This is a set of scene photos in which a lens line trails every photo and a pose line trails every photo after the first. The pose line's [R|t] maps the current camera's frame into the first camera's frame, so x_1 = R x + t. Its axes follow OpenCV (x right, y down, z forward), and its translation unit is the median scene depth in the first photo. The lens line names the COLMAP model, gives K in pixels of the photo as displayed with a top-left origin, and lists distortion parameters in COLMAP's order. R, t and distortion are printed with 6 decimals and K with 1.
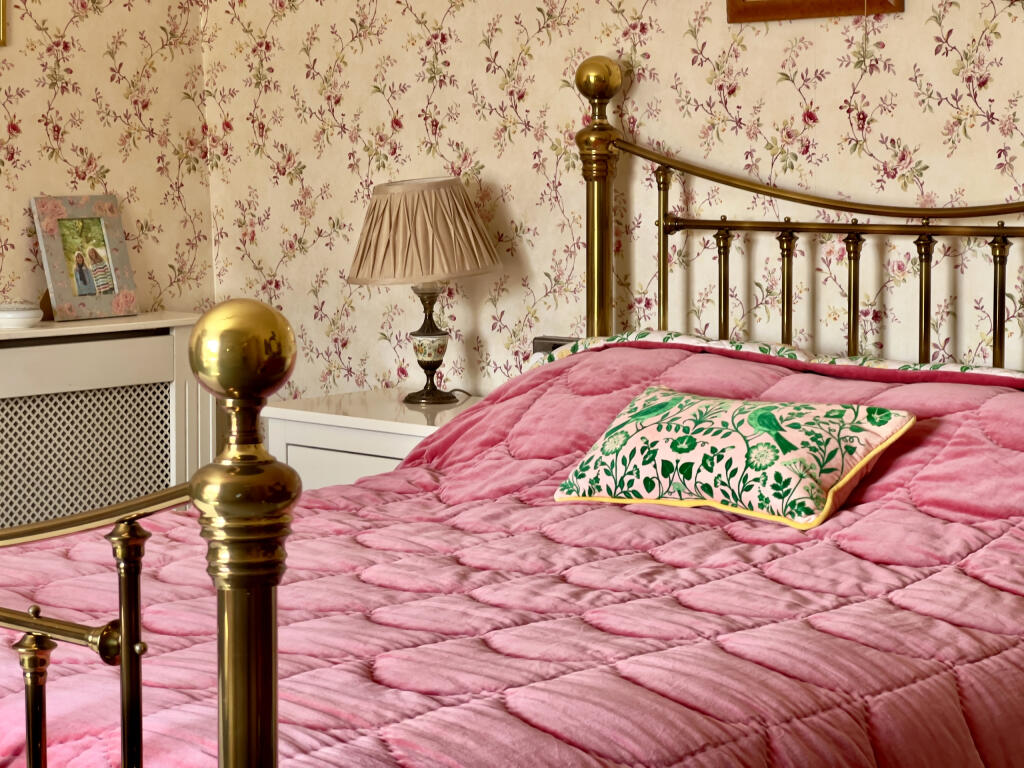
lens RADIAL K [[2277.9, 0, 512.0], [0, 2277.9, 384.0], [0, 0, 1]] dist [-0.072665, 4.010459]
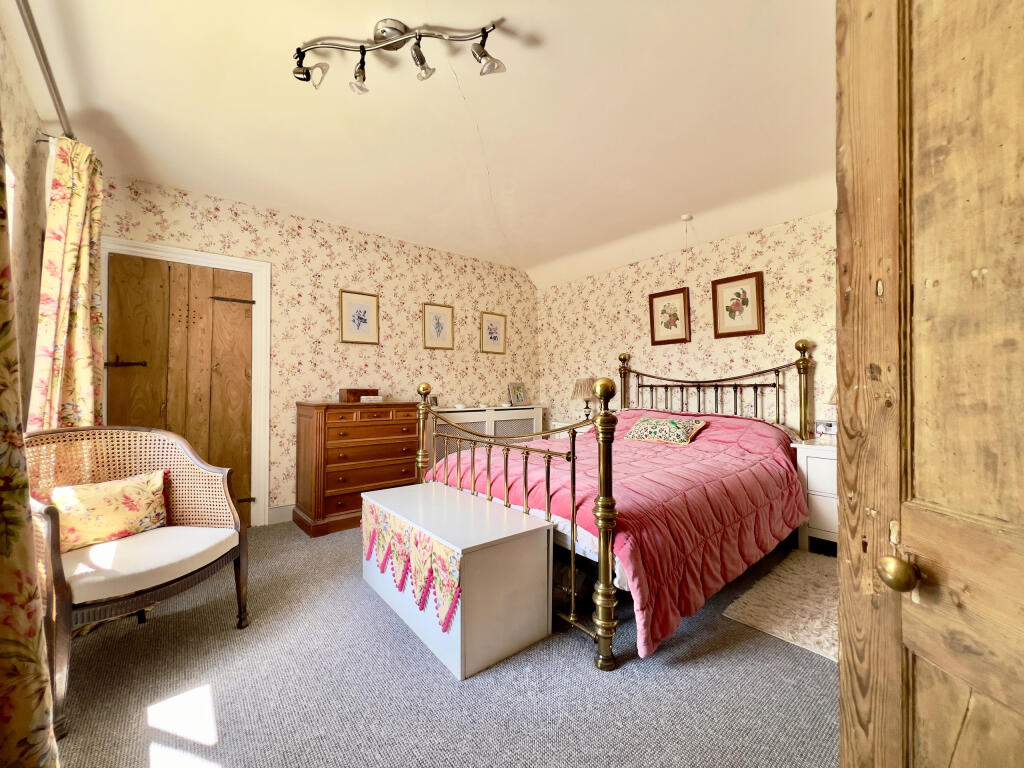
lens RADIAL K [[414.1, 0, 512.0], [0, 414.1, 384.0], [0, 0, 1]] dist [0.001848, 0.000312]
pose [[0.989755, 0.001859, -0.142765, -0.080787], [-0.017400, 0.994032, -0.107689, 0.029052], [0.141713, 0.109070, 0.983881, 0.078392]]
